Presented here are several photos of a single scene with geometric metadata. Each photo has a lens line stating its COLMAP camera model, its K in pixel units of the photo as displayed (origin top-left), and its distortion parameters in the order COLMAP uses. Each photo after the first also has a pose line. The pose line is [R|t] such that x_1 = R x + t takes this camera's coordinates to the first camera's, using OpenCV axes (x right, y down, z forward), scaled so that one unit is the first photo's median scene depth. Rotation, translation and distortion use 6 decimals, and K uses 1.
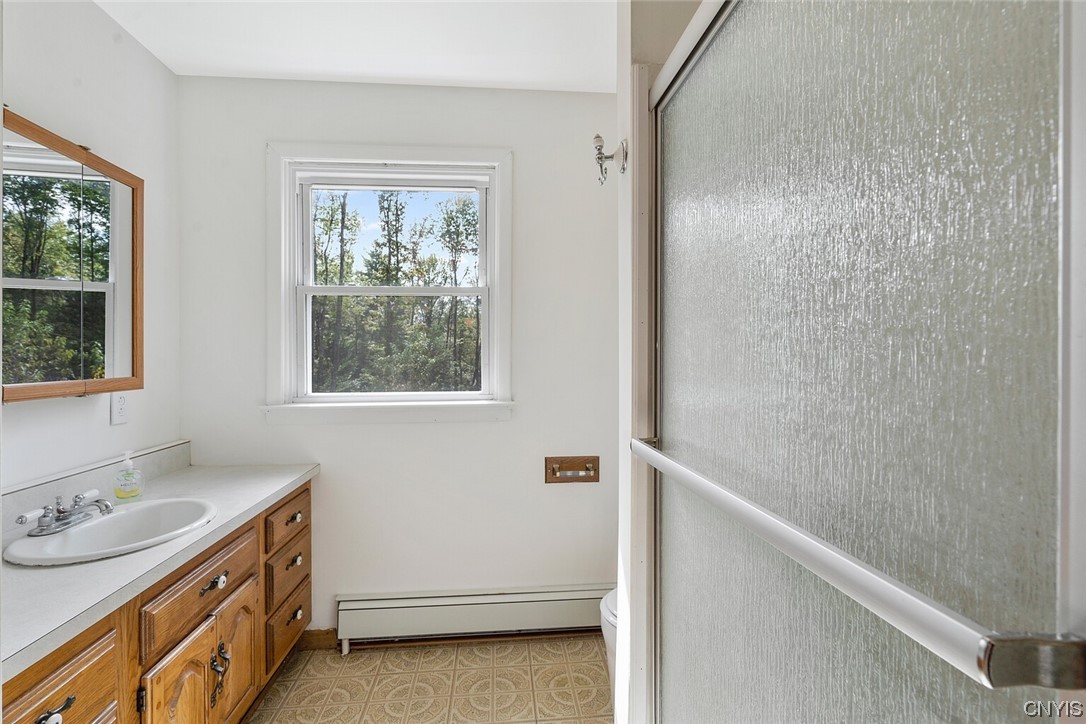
lens RADIAL K [[507.5, 0, 543.2], [0, 507.5, 353.1], [0, 0, 1]] dist [-0.000909, 0.000136]
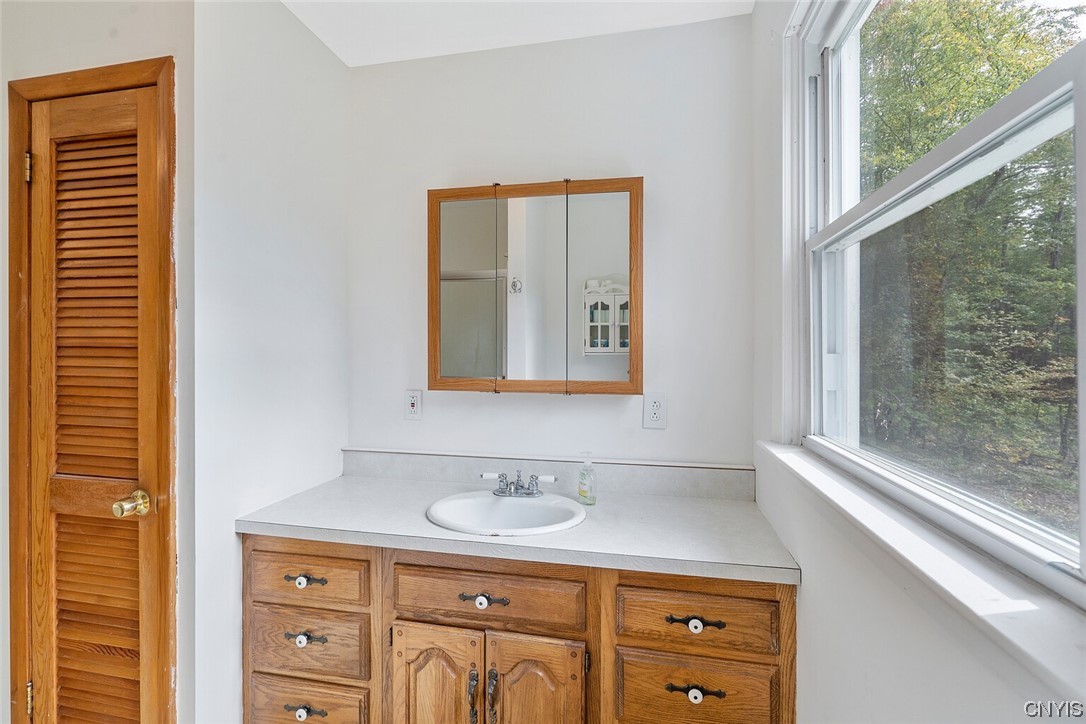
lens RADIAL K [[507.5, 0, 543.2], [0, 507.5, 353.1], [0, 0, 1]] dist [-0.000909, 0.000136]
pose [[-0.303524, 0.001632, -0.952823, 0.227819], [-0.000350, 0.999998, 0.001825, -0.014343], [0.952824, 0.000887, -0.303523, 1.381703]]
